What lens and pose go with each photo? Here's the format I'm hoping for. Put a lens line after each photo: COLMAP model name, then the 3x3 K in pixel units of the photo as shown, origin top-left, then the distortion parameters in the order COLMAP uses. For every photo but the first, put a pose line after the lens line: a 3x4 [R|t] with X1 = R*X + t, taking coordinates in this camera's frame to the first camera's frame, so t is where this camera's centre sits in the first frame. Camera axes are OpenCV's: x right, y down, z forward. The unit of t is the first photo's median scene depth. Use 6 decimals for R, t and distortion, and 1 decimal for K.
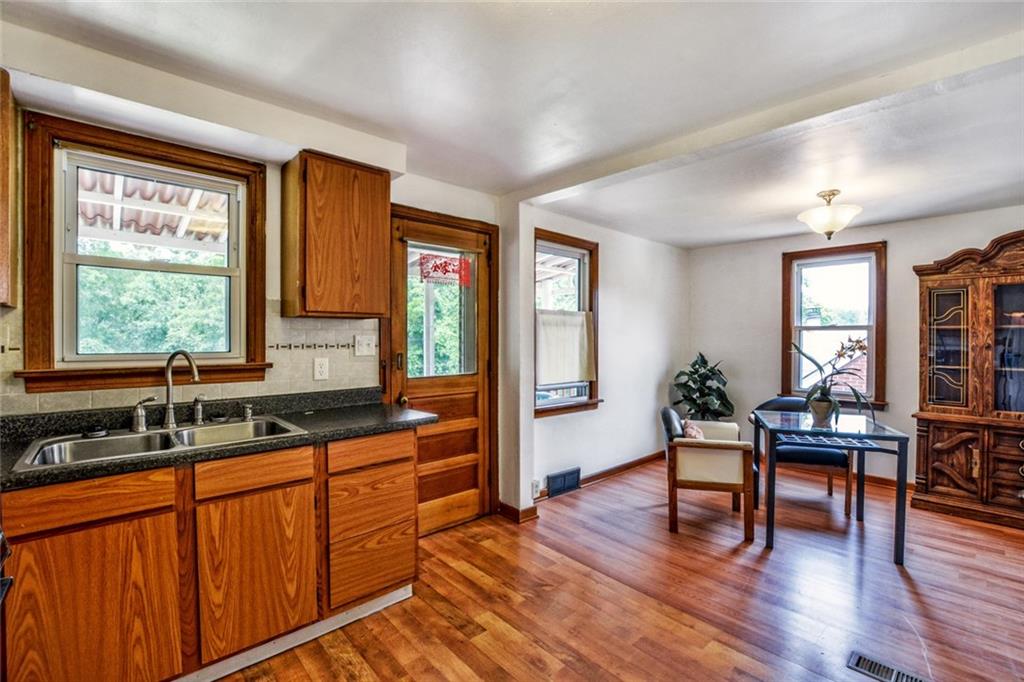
lens RADIAL K [[459.7, 0, 521.7], [0, 459.7, 341.9], [0, 0, 1]] dist [-0.034831, 0.006070]
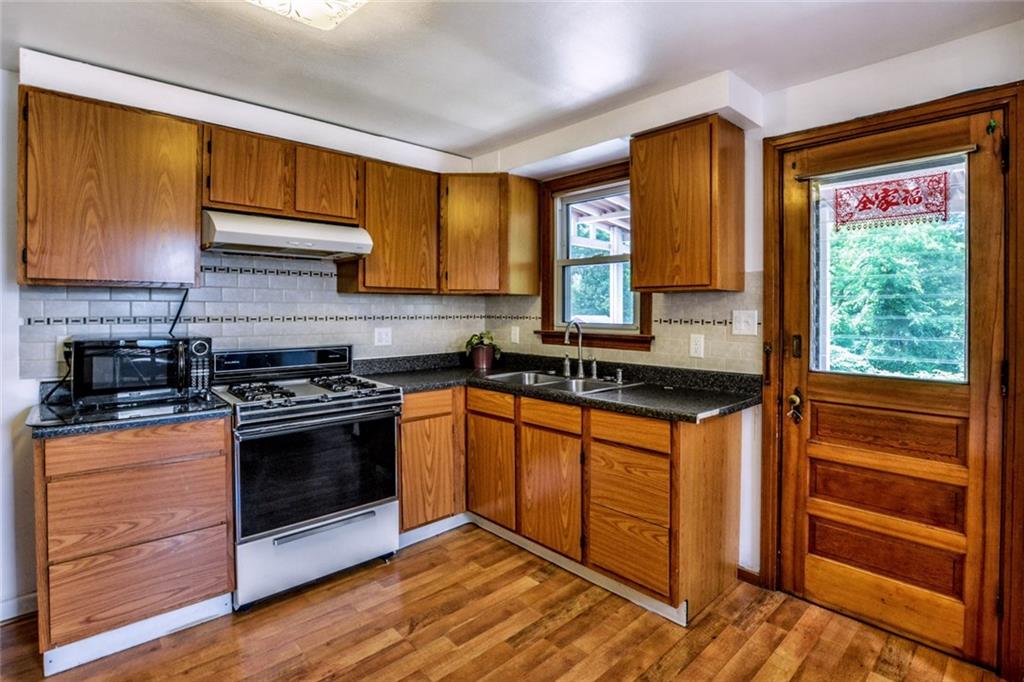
lens RADIAL K [[493.7, 0, 534.3], [0, 493.7, 318.1], [0, 0, 1]] dist [-0.027154, 0.001364]
pose [[0.020867, 0.014177, -0.999682, 0.633112], [-0.015983, 0.999776, 0.013845, -0.008352], [0.999654, 0.015689, 0.021089, 0.705654]]
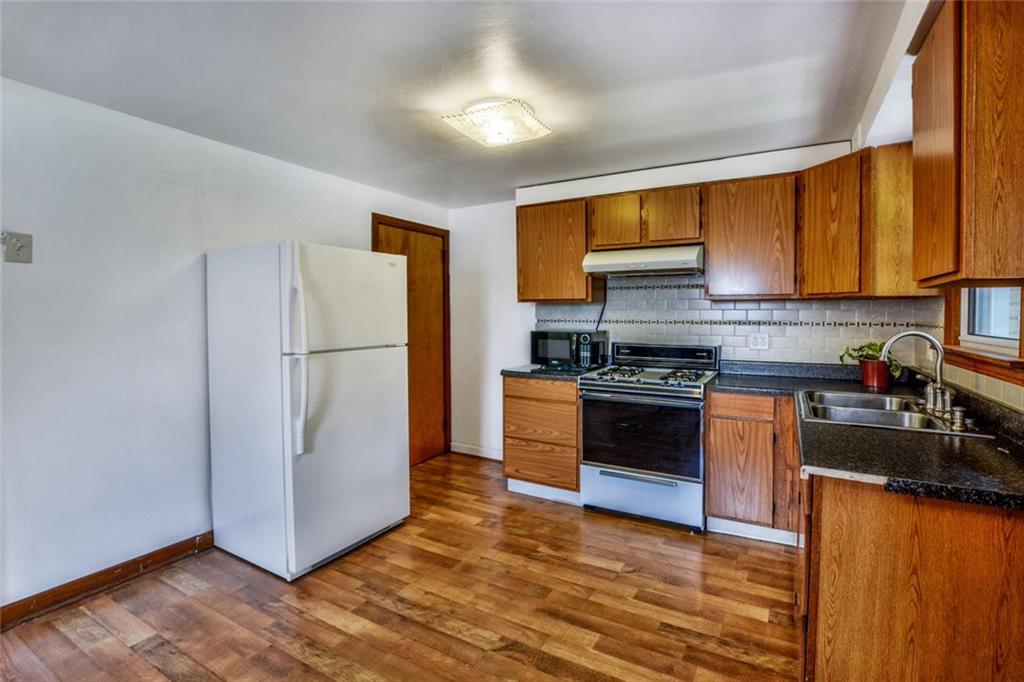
lens RADIAL K [[459.7, 0, 535.4], [0, 459.7, 328.9], [0, 0, 1]] dist [-0.034831, 0.006070]
pose [[-0.943012, 0.006333, -0.332699, 0.293357], [-0.009201, 0.998940, 0.045096, -0.021468], [0.332632, 0.045587, -0.941954, 1.384763]]
